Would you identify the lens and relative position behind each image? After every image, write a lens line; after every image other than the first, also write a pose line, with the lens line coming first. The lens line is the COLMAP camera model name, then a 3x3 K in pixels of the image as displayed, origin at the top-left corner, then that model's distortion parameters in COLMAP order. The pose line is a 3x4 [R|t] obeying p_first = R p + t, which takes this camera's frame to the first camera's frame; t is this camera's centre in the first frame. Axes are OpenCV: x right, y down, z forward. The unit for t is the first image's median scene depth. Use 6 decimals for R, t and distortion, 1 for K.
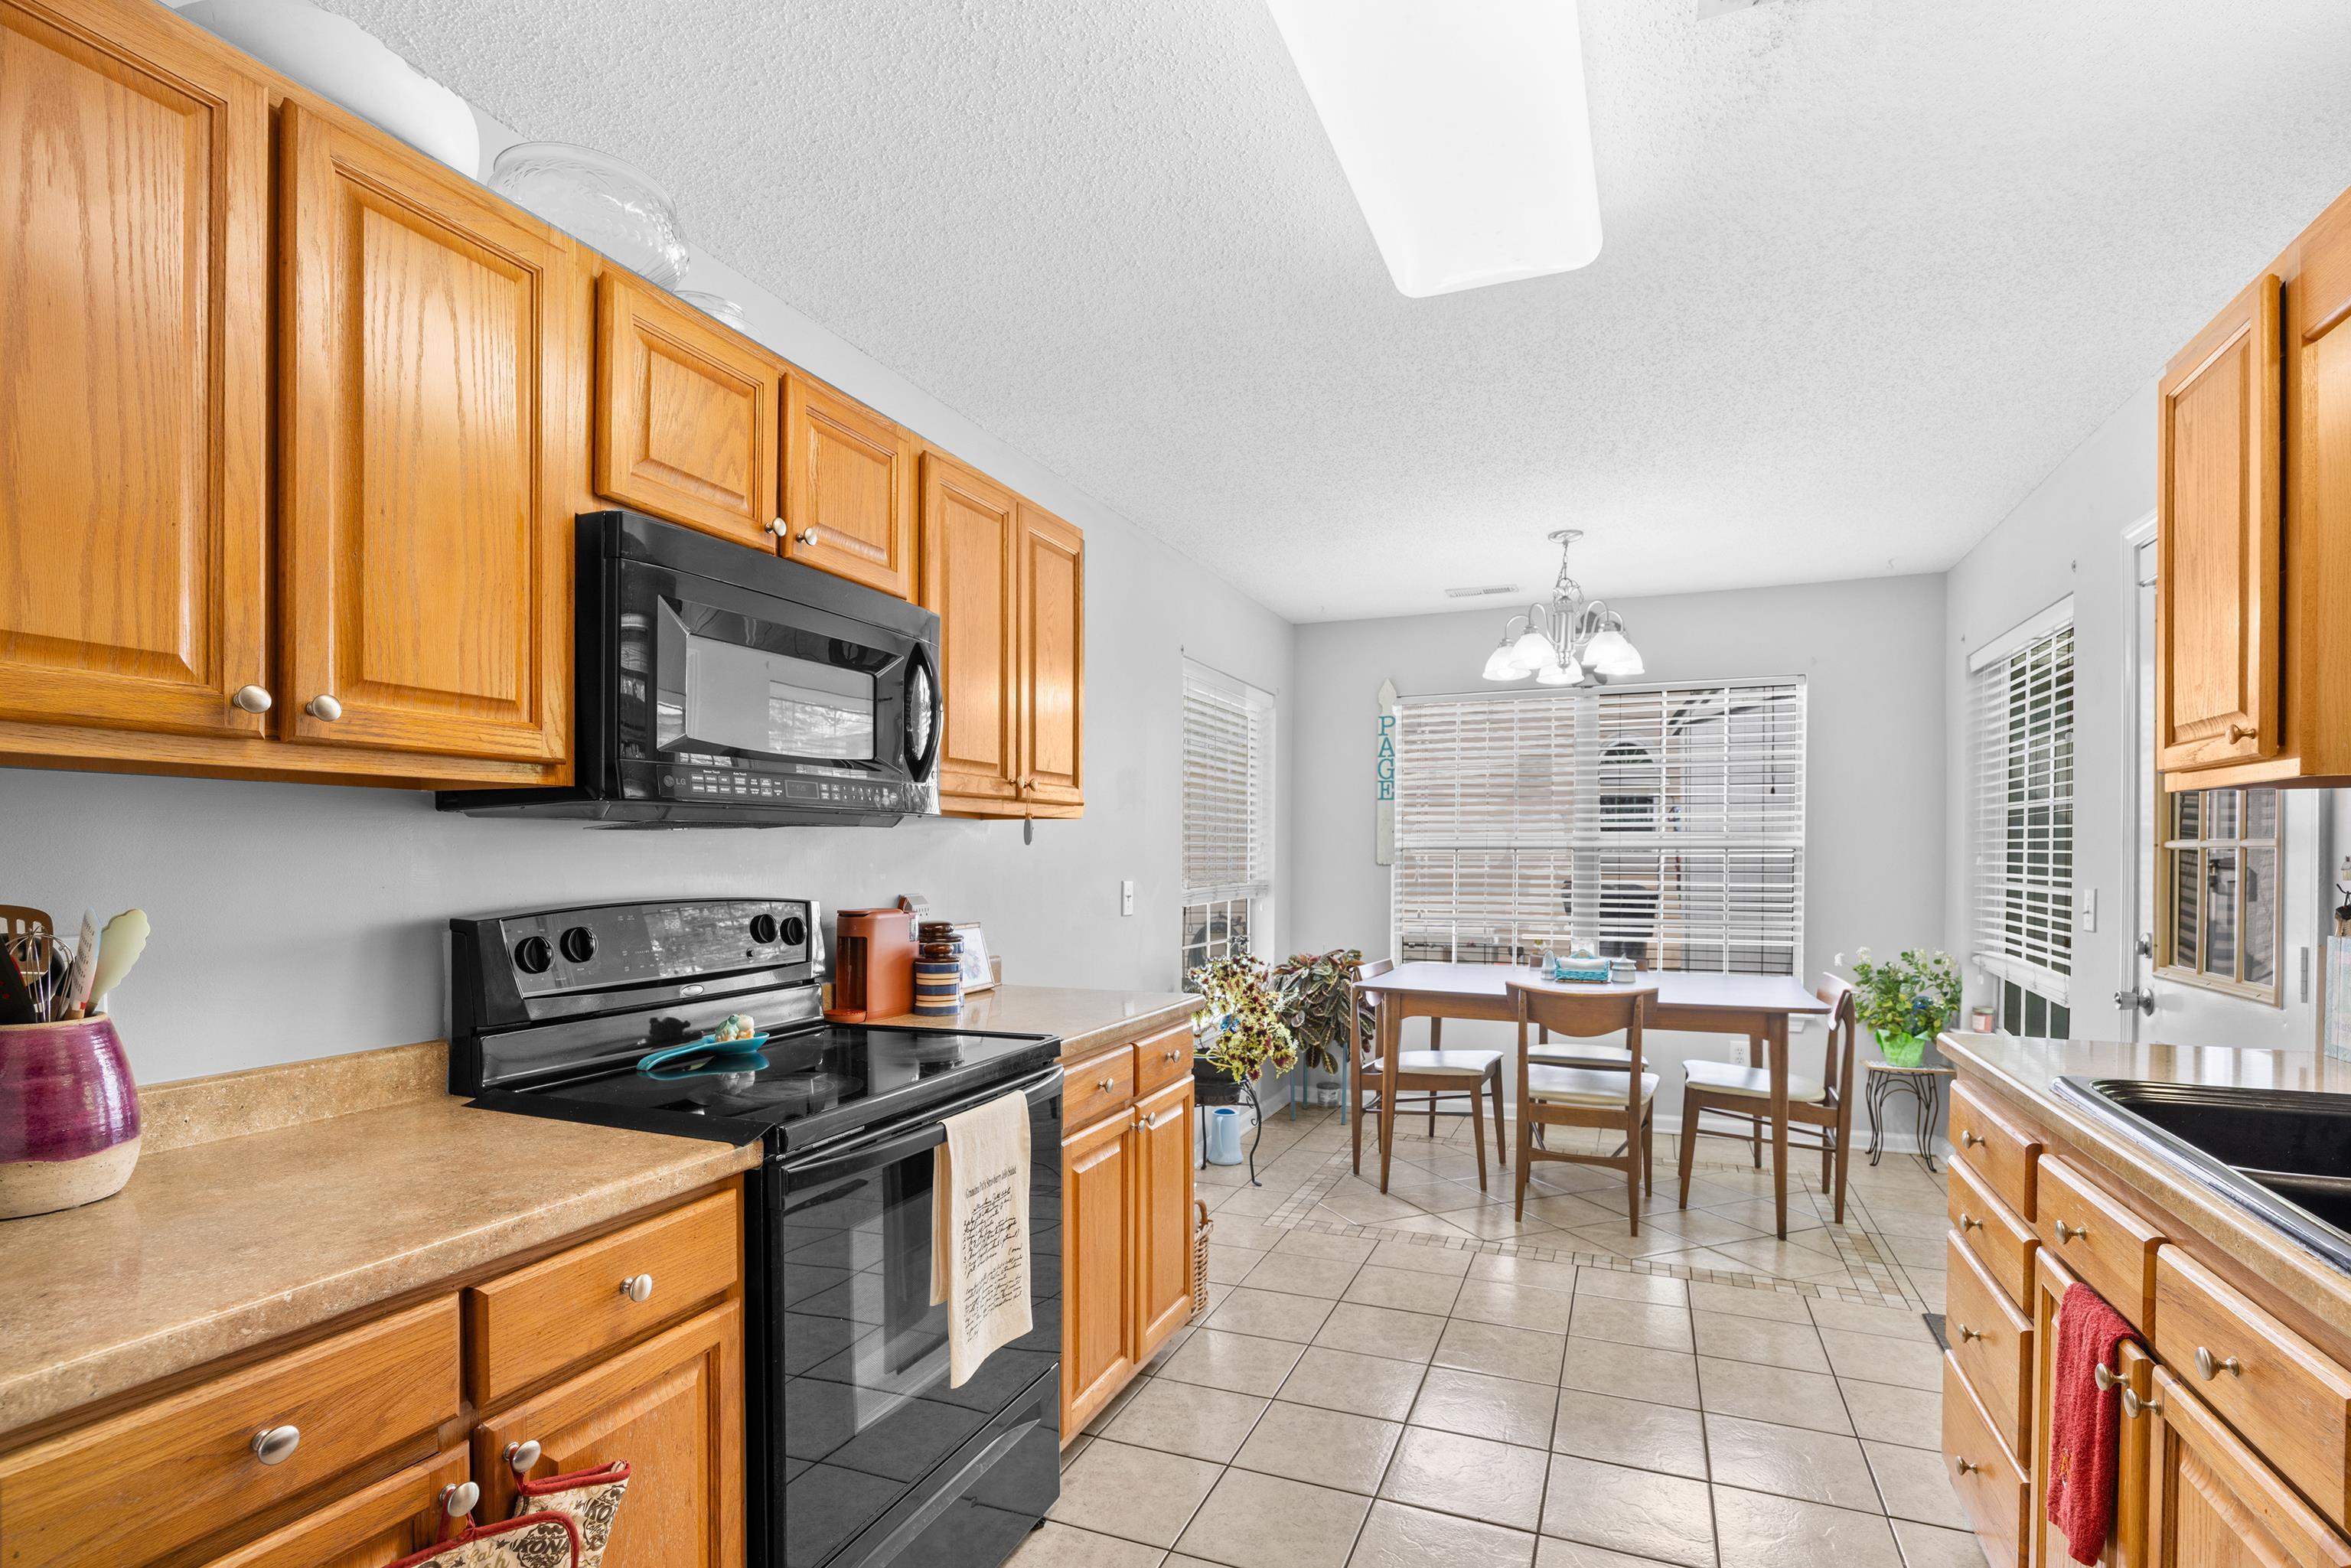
lens RADIAL K [[1118.3, 0, 1181.6], [0, 1118.3, 863.8], [0, 0, 1]] dist [-0.017681, 0.001610]
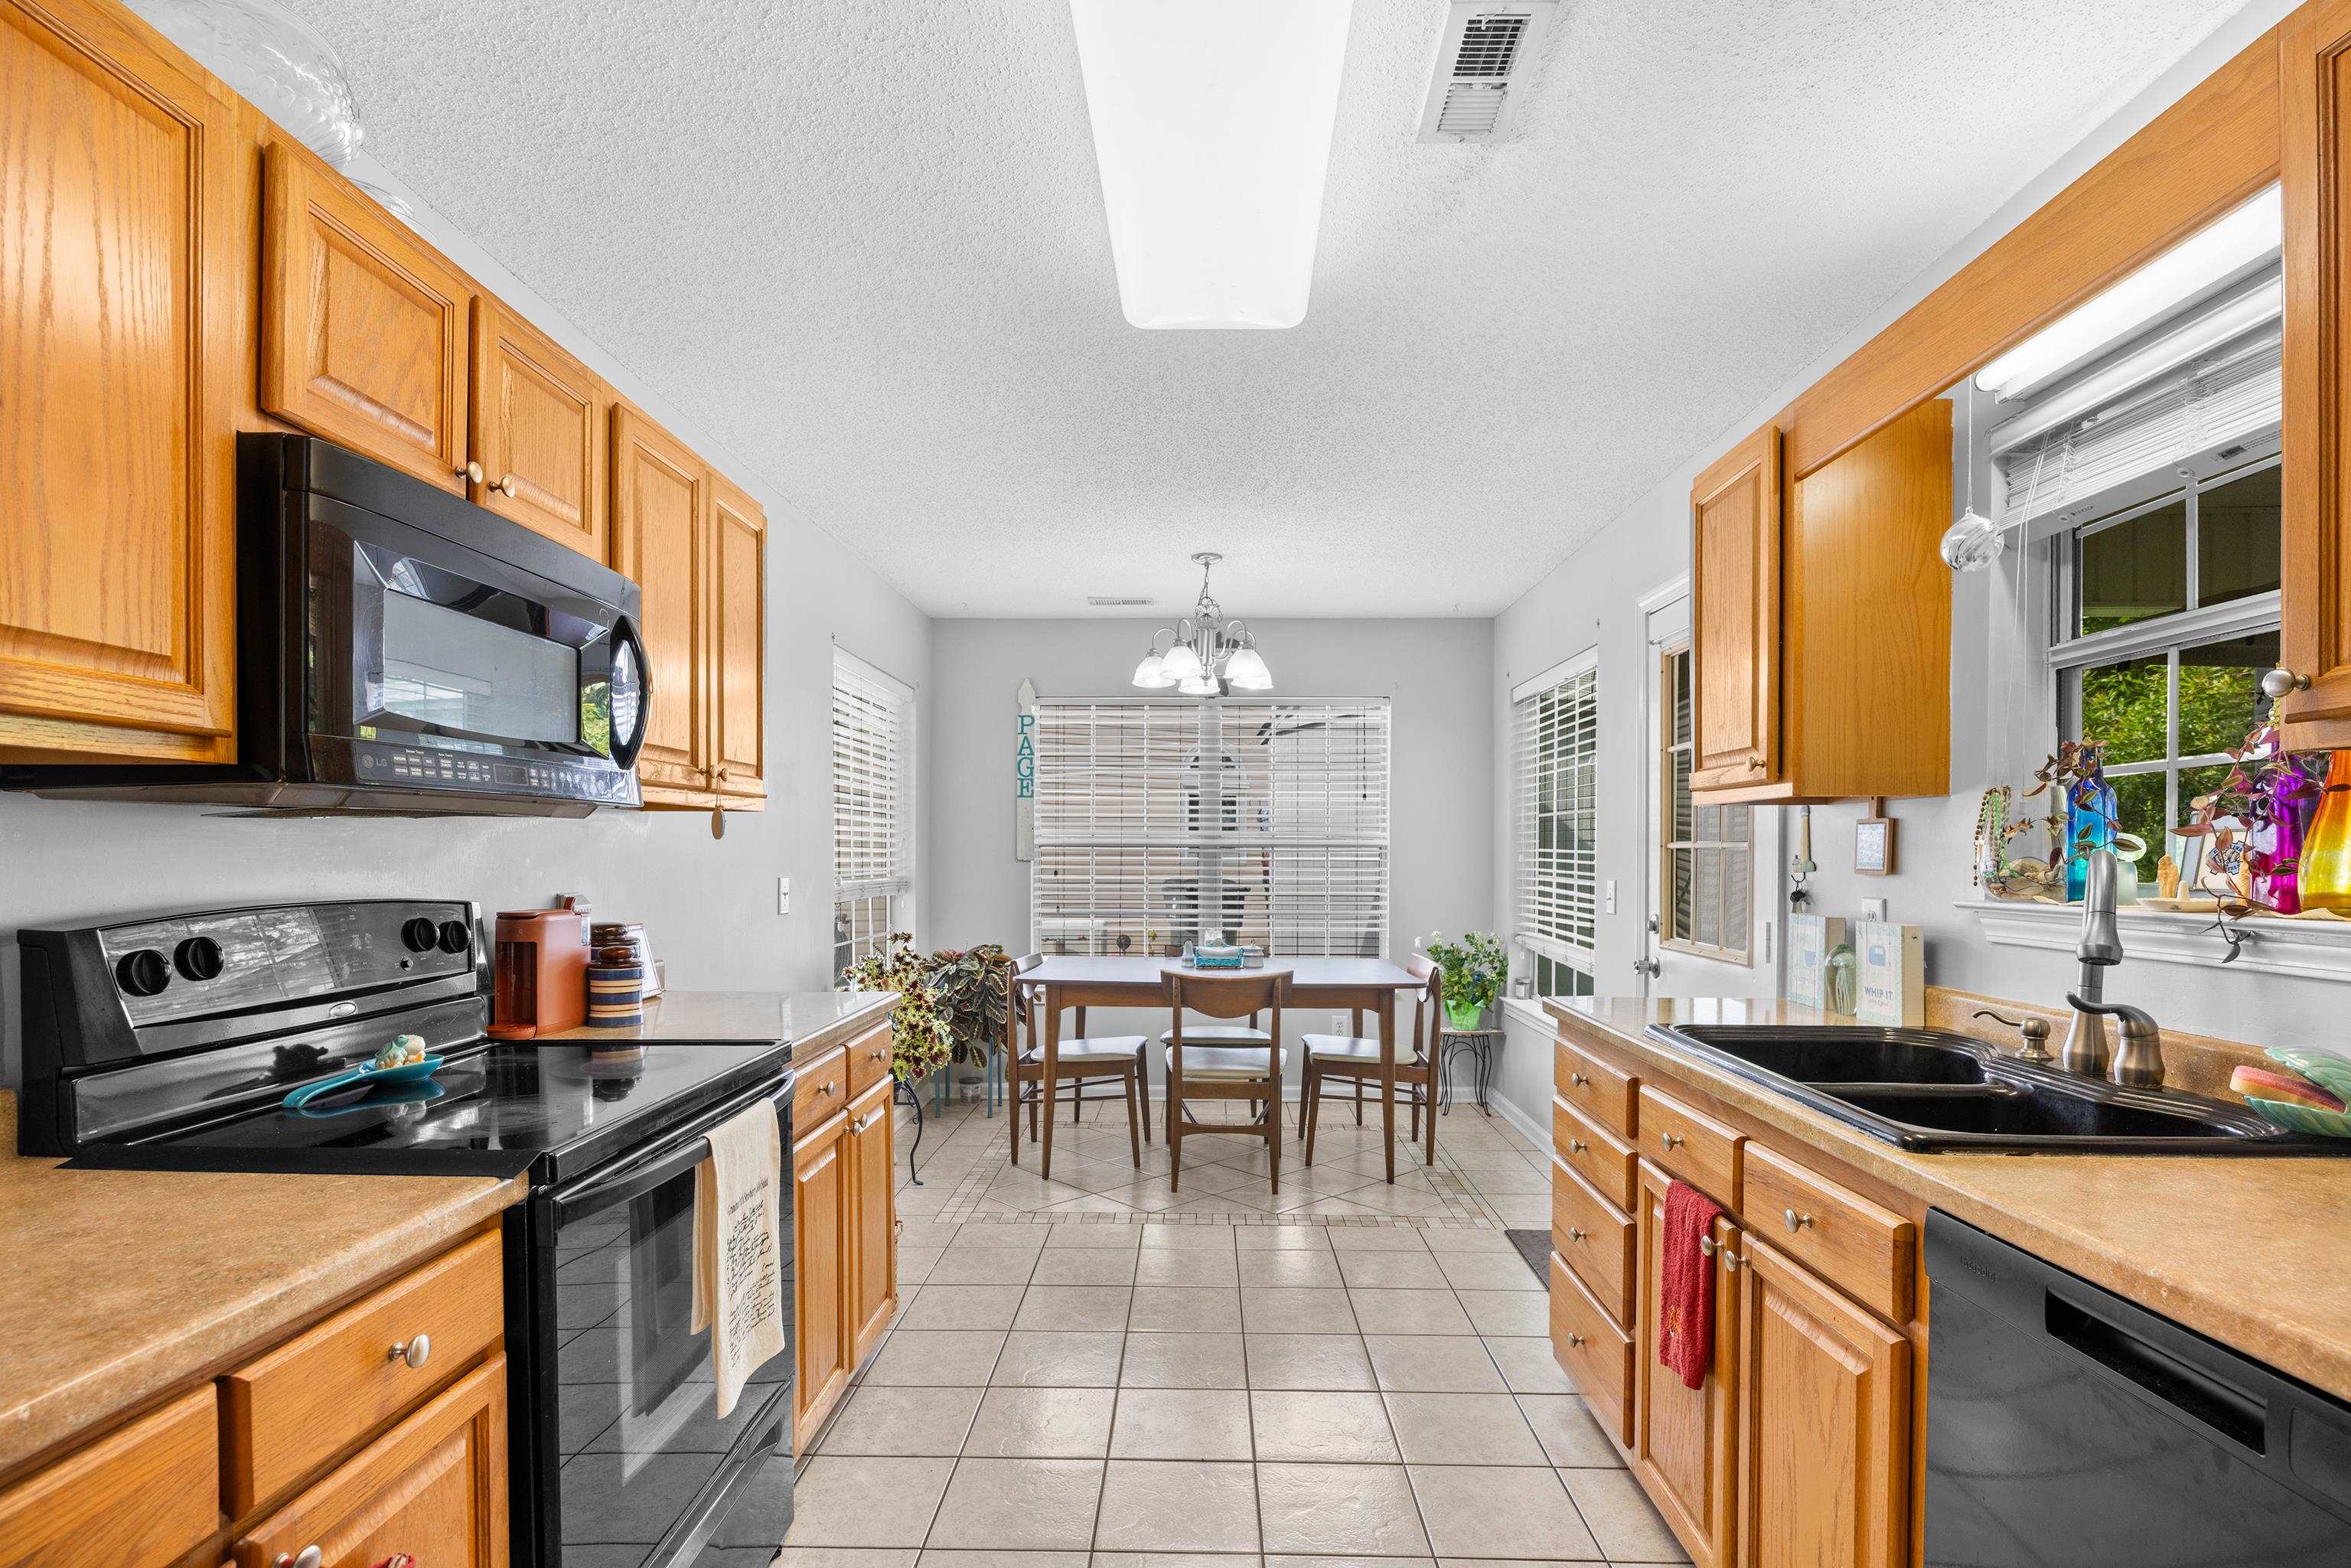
lens RADIAL K [[1118.3, 0, 1181.6], [0, 1118.3, 863.8], [0, 0, 1]] dist [-0.017681, 0.001610]
pose [[0.930299, -0.000541, 0.366802, -0.120421], [-0.000785, 0.999994, 0.003465, 0.000121], [-0.366802, -0.003512, 0.930293, -0.006873]]
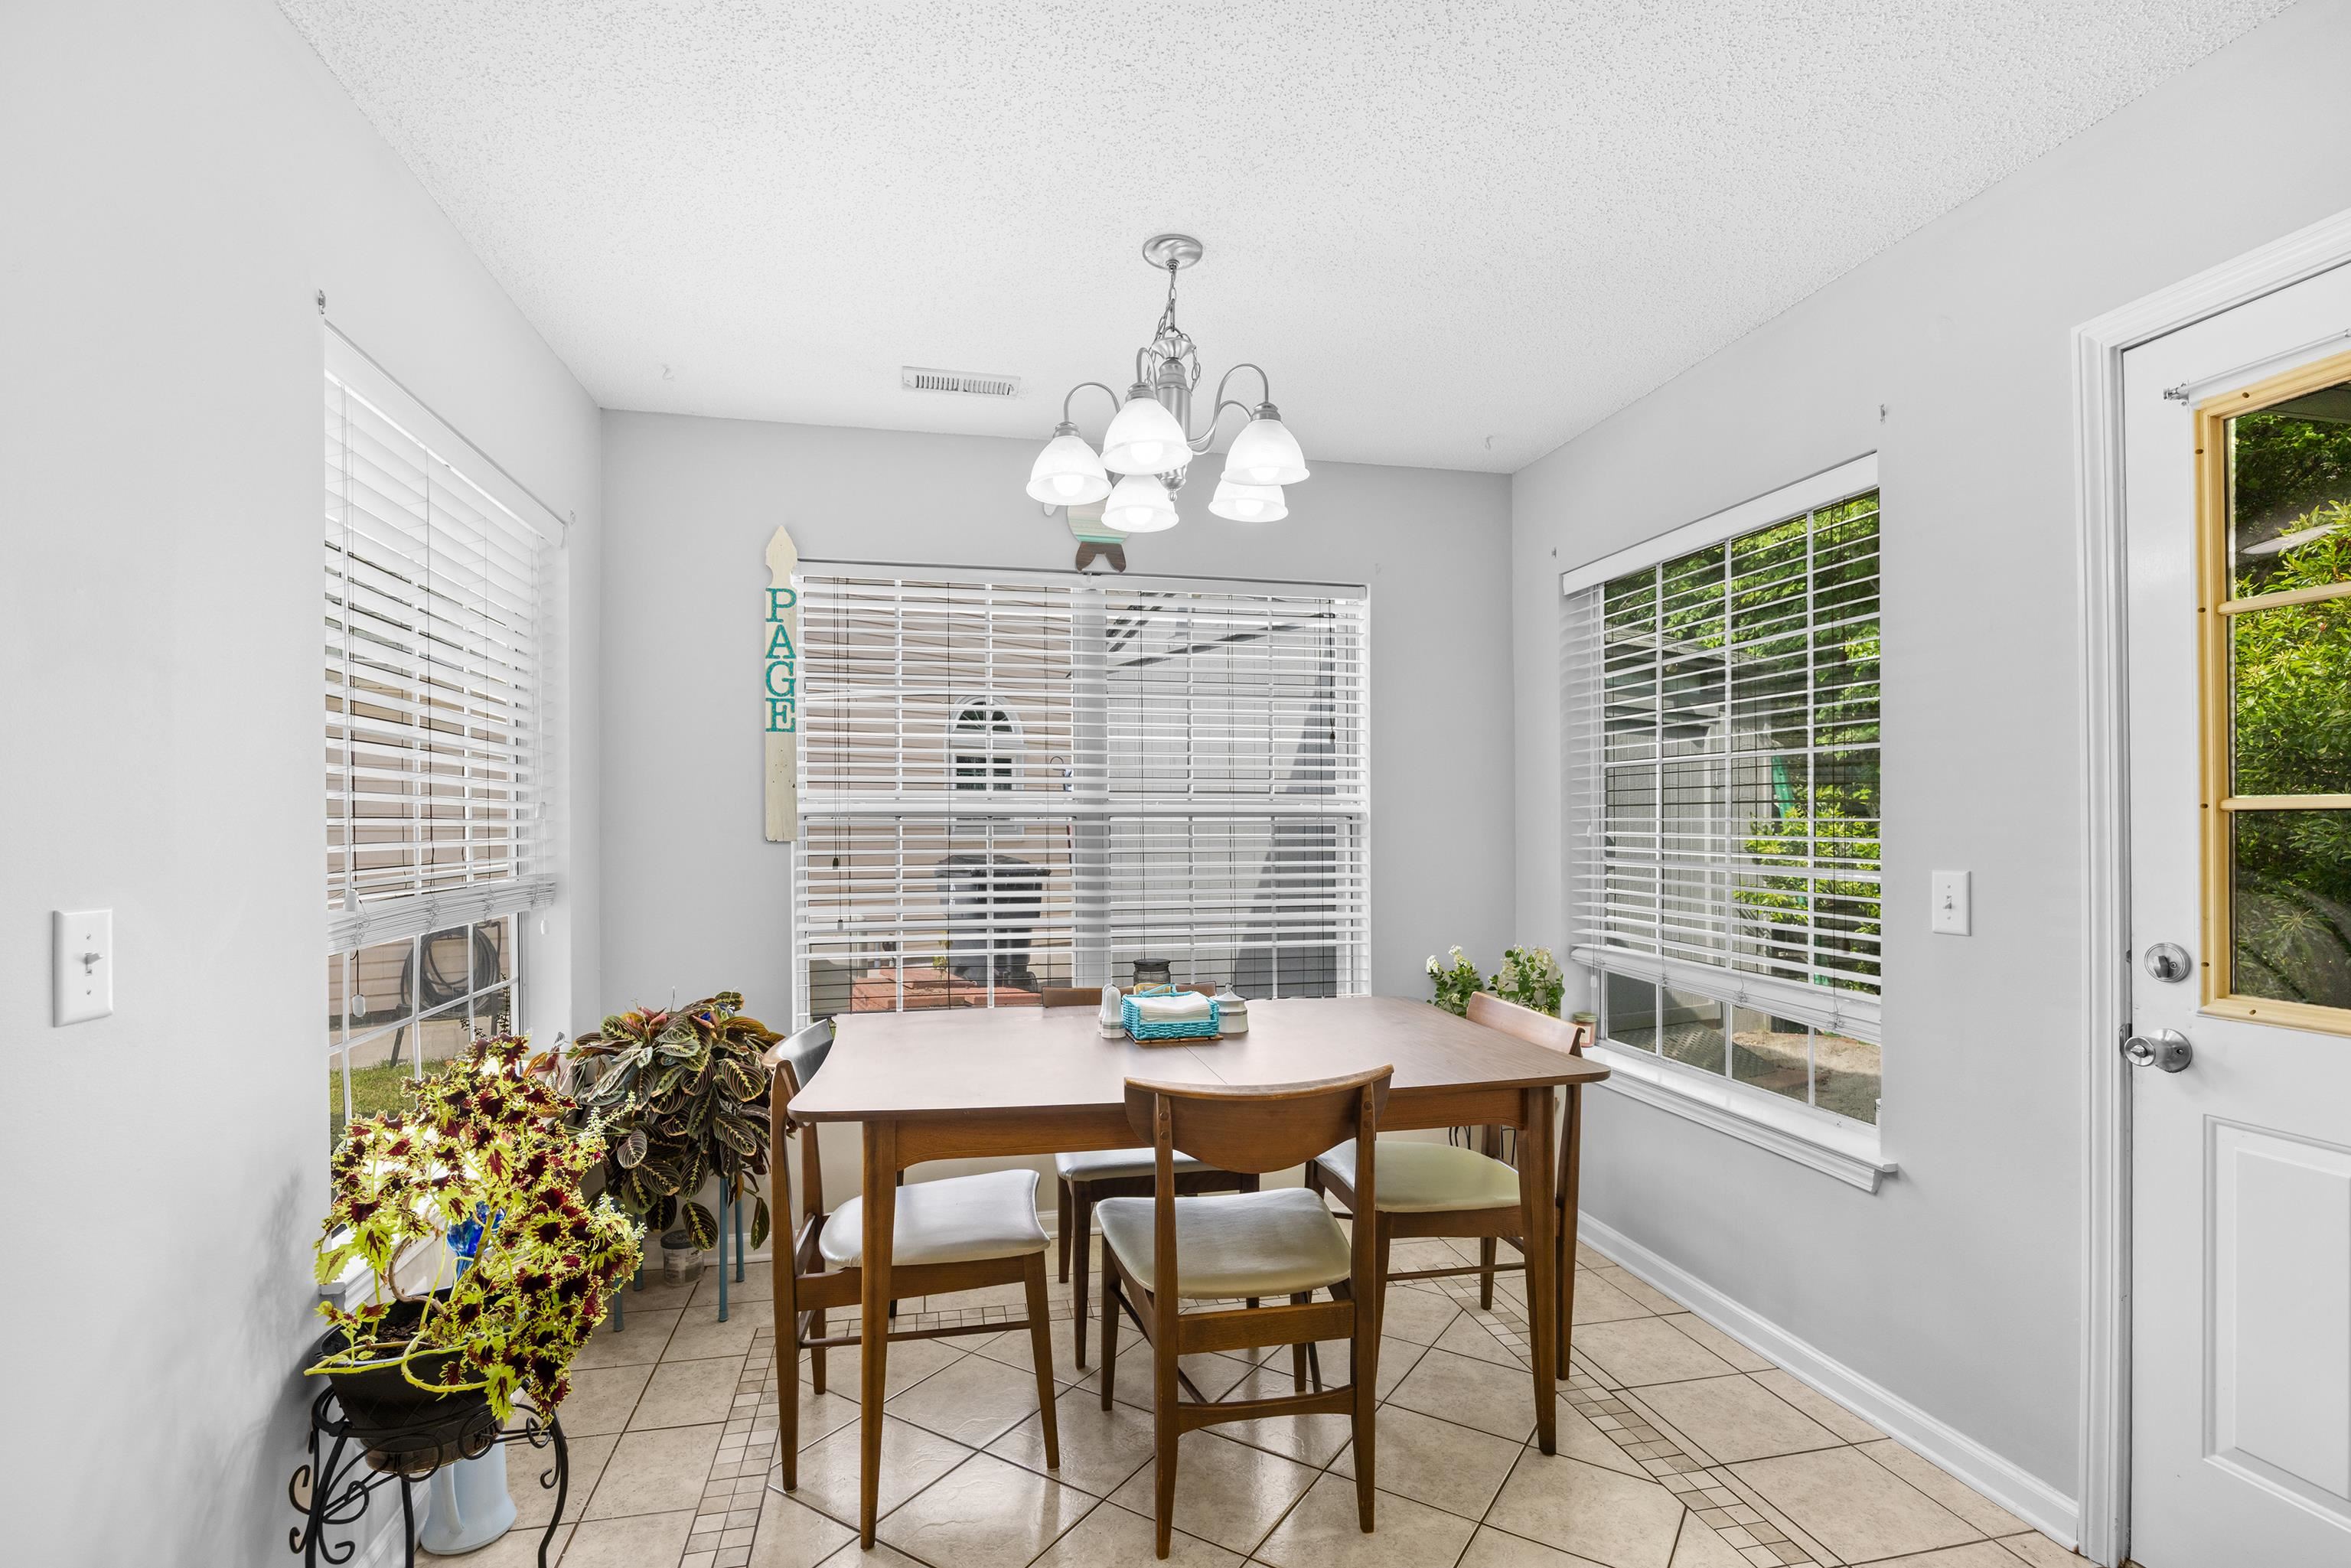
lens RADIAL K [[1107.9, 0, 1172.3], [0, 1107.9, 832.6], [0, 0, 1]] dist [-0.014510, 0.000523]
pose [[0.816779, -0.006186, 0.576918, 0.031136], [0.007092, 0.999975, 0.000682, -0.006244], [-0.576907, 0.003535, 0.816802, 0.824869]]
